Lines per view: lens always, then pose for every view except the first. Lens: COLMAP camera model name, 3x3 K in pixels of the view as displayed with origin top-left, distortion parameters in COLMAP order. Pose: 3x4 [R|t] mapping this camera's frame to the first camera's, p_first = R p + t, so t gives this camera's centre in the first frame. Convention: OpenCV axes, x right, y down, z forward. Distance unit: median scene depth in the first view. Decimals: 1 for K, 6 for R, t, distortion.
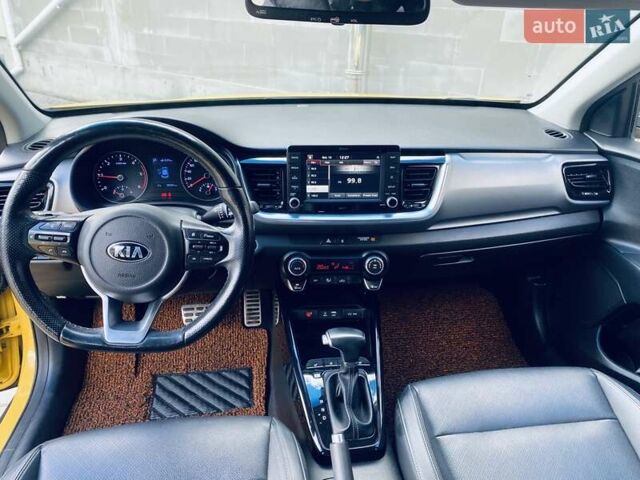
lens RADIAL K [[479.5, 0, 315.0], [0, 479.5, 239.3], [0, 0, 1]] dist [0.031772, -0.026035]
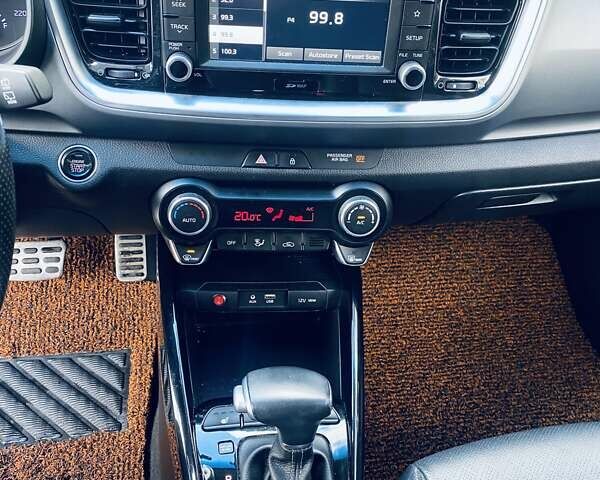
lens RADIAL K [[607.9, 0, 289.2], [0, 607.9, 230.0], [0, 0, 1]] dist [0.034347, 0.000000]
pose [[0.998516, 0.034128, 0.042432, 0.032491], [-0.042326, 0.976682, 0.210476, -0.051695], [-0.034259, -0.211960, 0.976678, 0.433871]]
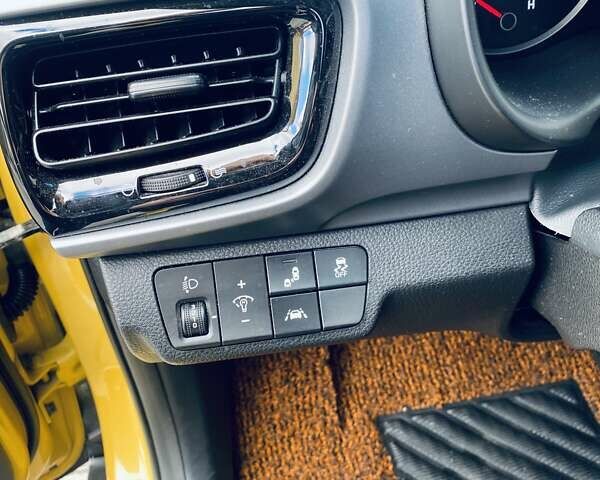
lens RADIAL K [[607.9, 0, 297.9], [0, 607.9, 238.1], [0, 0, 1]] dist [0.034347, 0.000000]
pose [[0.997166, -0.073647, -0.015380, -0.526518], [0.074668, 0.943659, 0.322387, -0.098215], [-0.009229, -0.322621, 0.946483, 0.695100]]
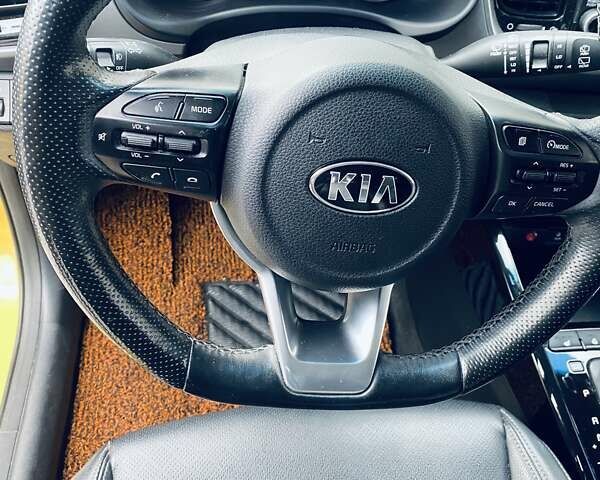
lens RADIAL K [[607.9, 0, 302.4], [0, 607.9, 241.3], [0, 0, 1]] dist [0.034347, 0.000000]
pose [[0.998483, 0.049947, 0.023169, -0.307643], [-0.054878, 0.936908, 0.345242, -0.064851], [-0.004464, -0.345990, 0.938228, 0.384362]]
